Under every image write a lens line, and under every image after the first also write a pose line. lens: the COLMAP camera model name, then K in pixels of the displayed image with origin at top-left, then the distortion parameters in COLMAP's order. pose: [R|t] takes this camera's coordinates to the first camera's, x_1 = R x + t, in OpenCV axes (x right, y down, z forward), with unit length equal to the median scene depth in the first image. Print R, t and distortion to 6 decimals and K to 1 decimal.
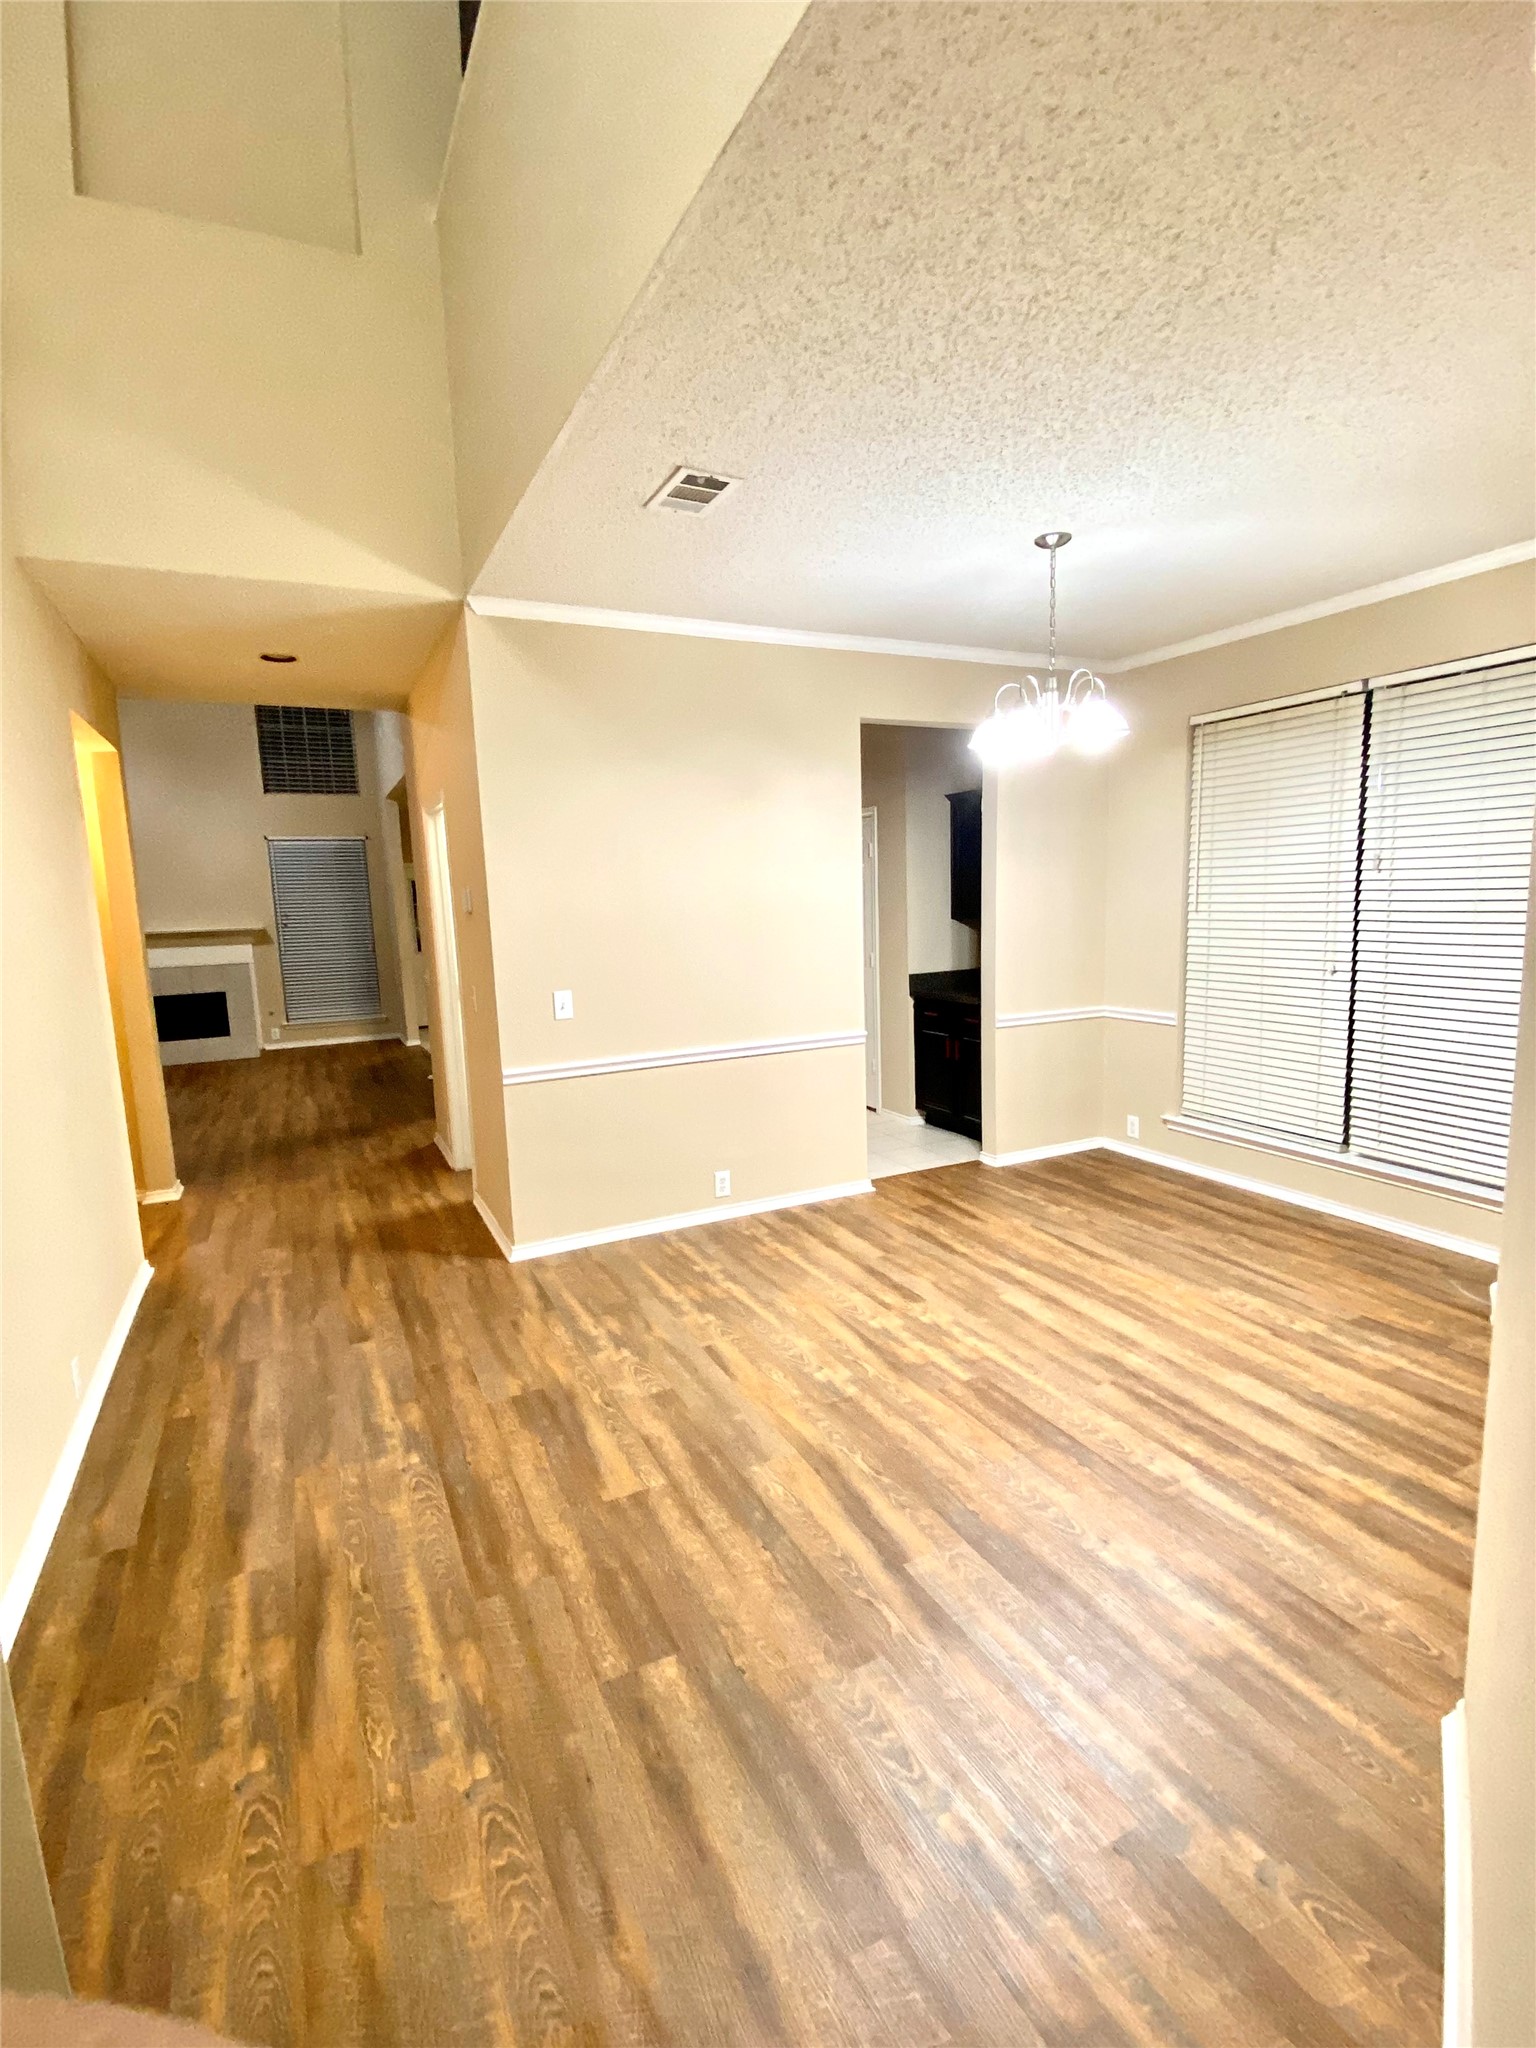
lens RADIAL K [[918.5, 0, 768.0], [0, 918.5, 1024.0], [0, 0, 1]] dist [0.014285, -0.024359]
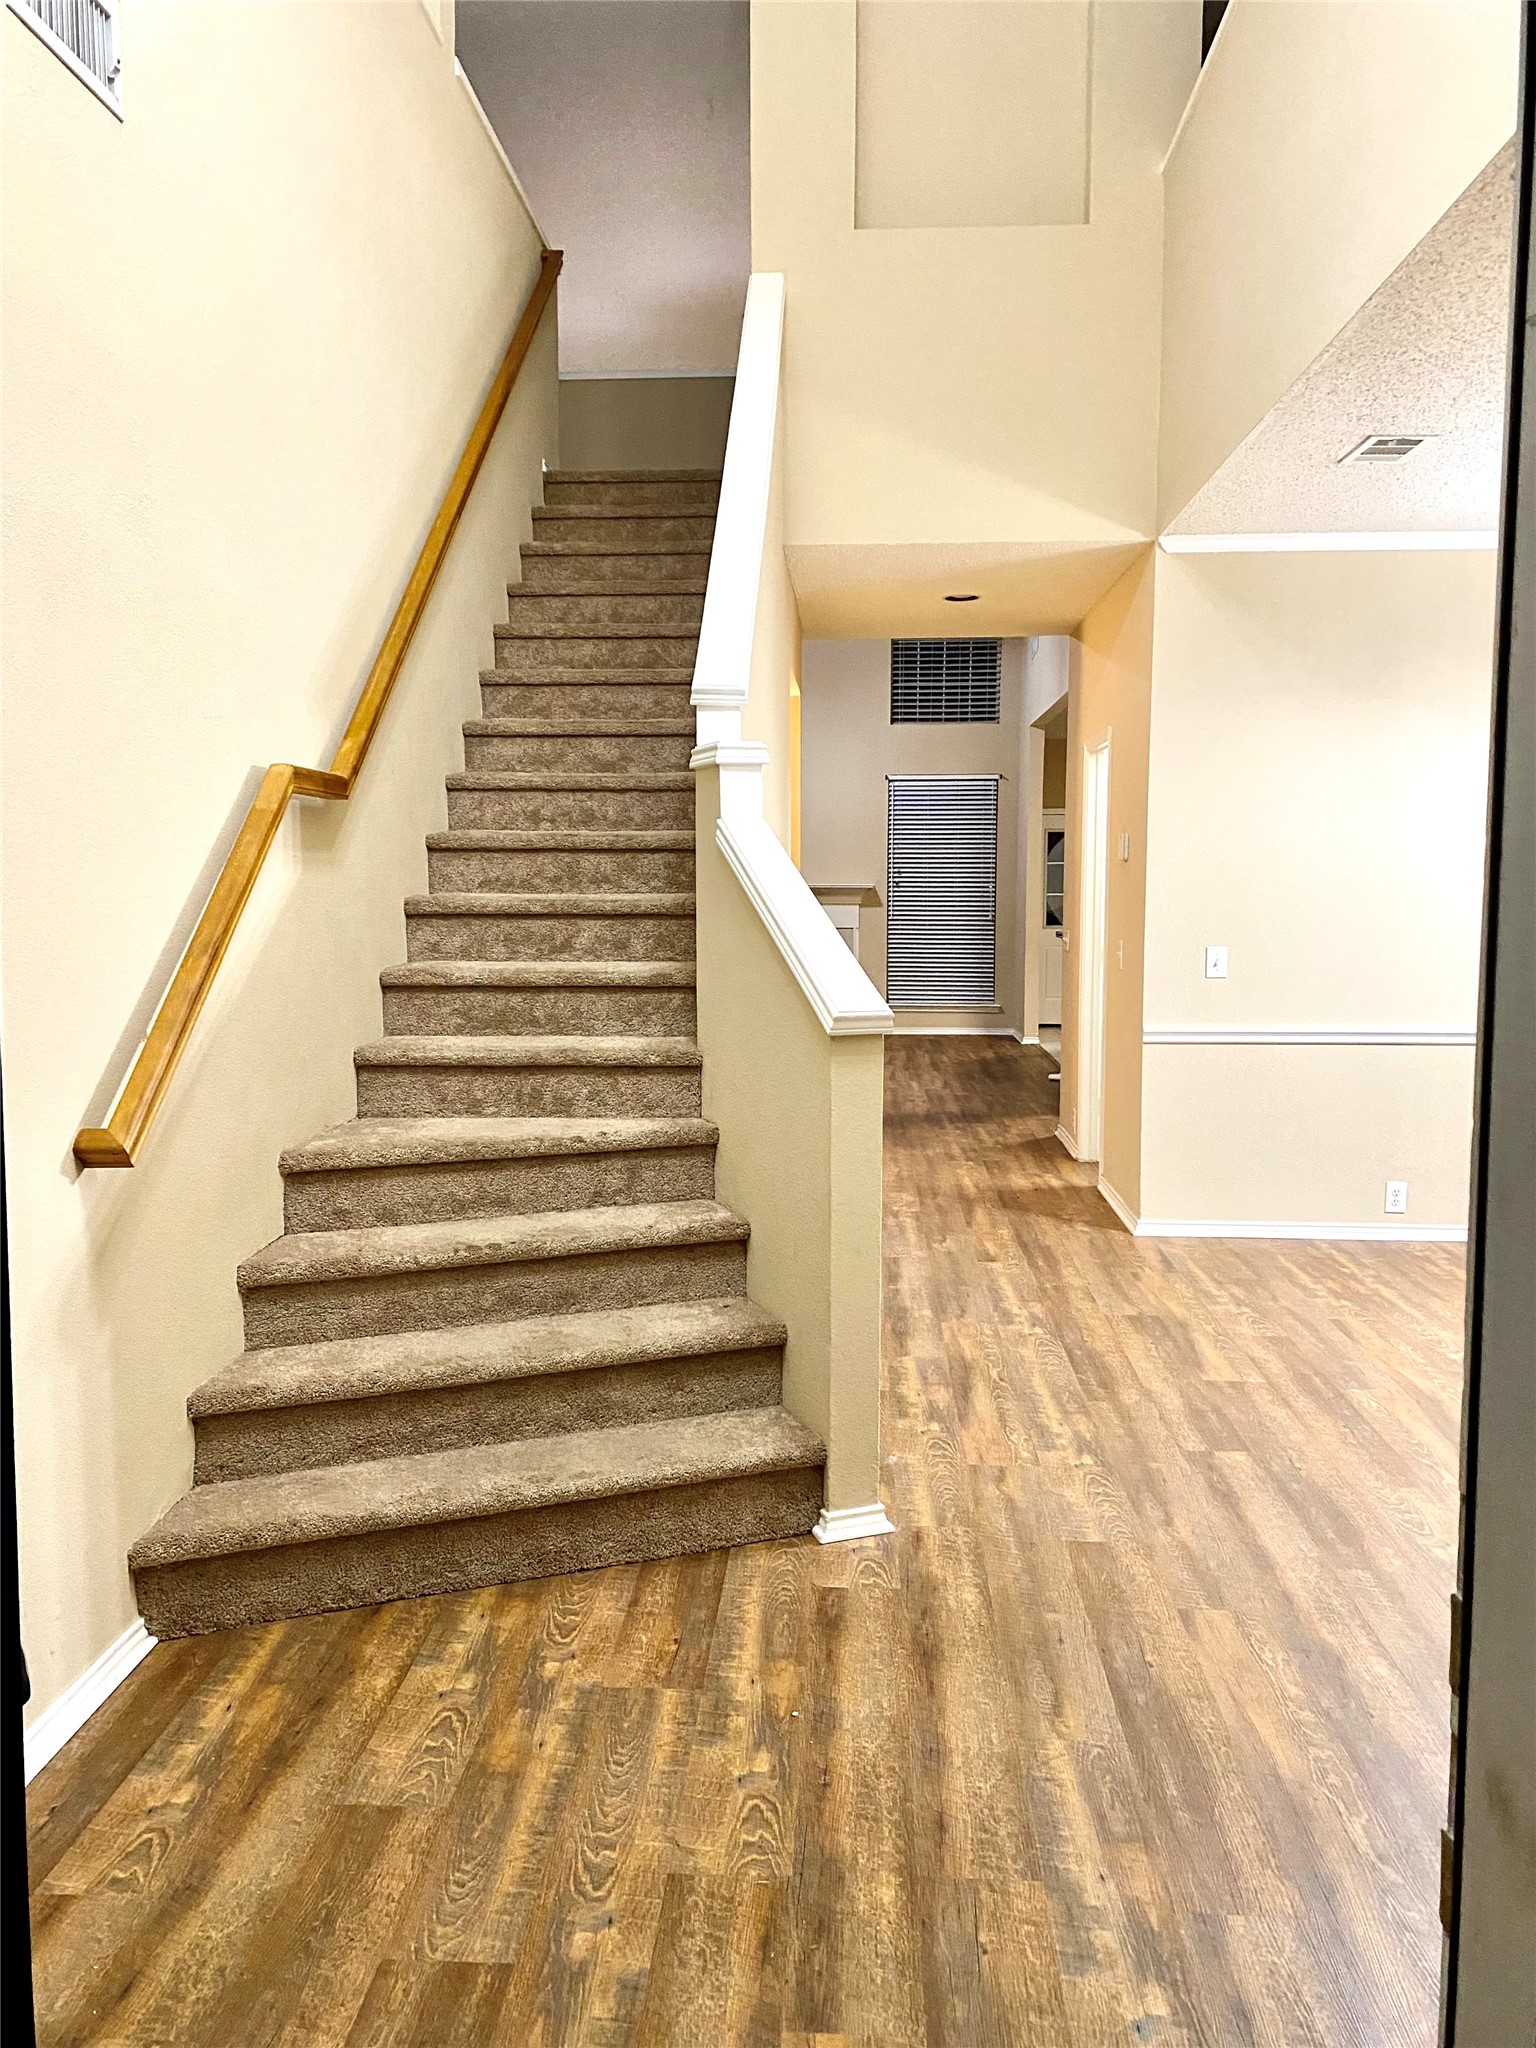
lens RADIAL K [[1517.0, 0, 768.0], [0, 1517.0, 1024.0], [0, 0, 1]] dist [0.010208, 0.001294]
pose [[0.861395, 0.081559, -0.501345, 0.172839], [-0.099640, 0.994980, -0.009333, 0.112653], [0.498067, 0.057993, 0.865197, -0.593340]]
